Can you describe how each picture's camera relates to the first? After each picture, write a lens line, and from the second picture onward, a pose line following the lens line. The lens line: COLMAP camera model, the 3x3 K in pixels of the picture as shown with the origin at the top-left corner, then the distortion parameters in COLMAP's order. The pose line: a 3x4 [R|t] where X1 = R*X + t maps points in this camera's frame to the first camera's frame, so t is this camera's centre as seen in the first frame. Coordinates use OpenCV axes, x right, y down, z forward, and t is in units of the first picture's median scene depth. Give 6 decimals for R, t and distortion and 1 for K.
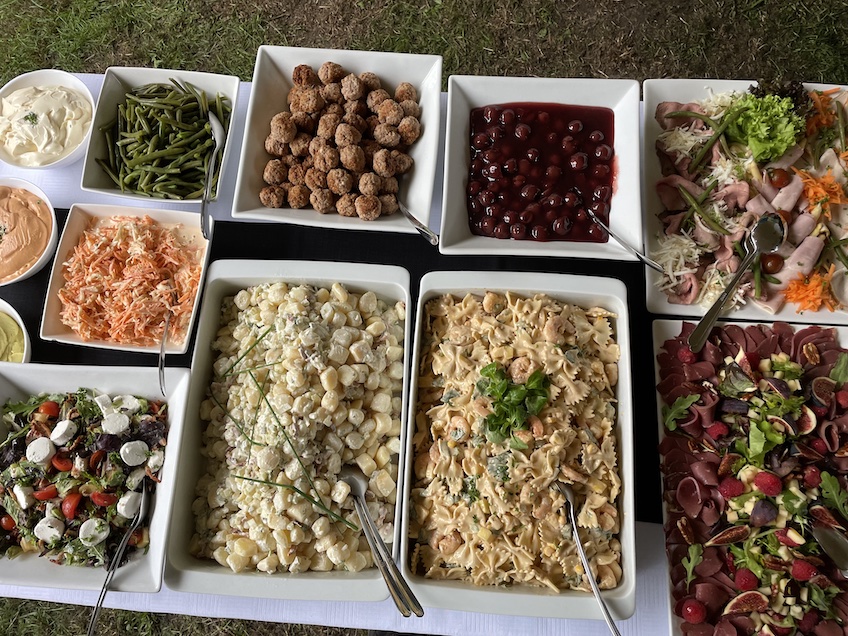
lens RADIAL K [[641.6, 0, 428.7], [0, 641.6, 316.5], [0, 0, 1]] dist [0.076694, -0.107295]
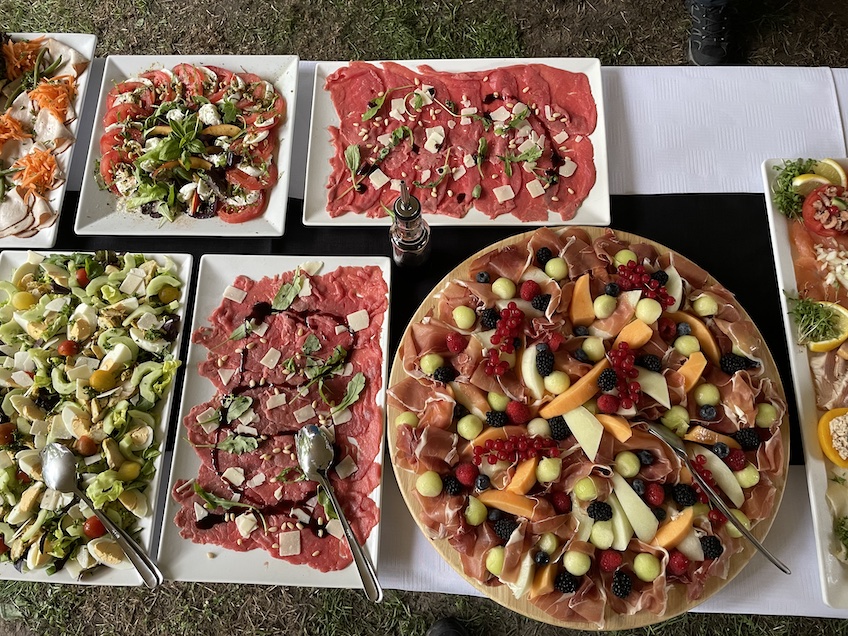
lens RADIAL K [[641.6, 0, 429.4], [0, 641.6, 315.2], [0, 0, 1]] dist [0.076694, -0.107295]
pose [[0.999367, -0.031848, 0.015870, 1.369697], [0.032363, 0.998920, -0.033337, 0.184897], [-0.014791, 0.033830, 0.999318, -0.074010]]
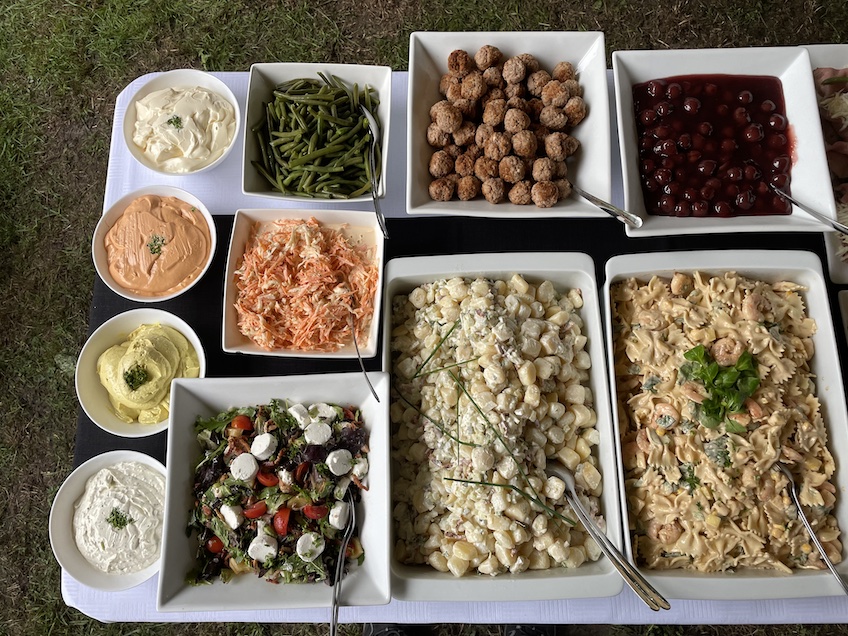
lens RADIAL K [[641.6, 0, 428.6], [0, 641.6, 312.8], [0, 0, 1]] dist [0.076694, -0.107295]
pose [[0.997509, -0.065483, 0.026228, -0.307427], [0.064885, 0.997627, 0.023046, -0.025031], [-0.027674, -0.021287, 0.999390, 0.032191]]
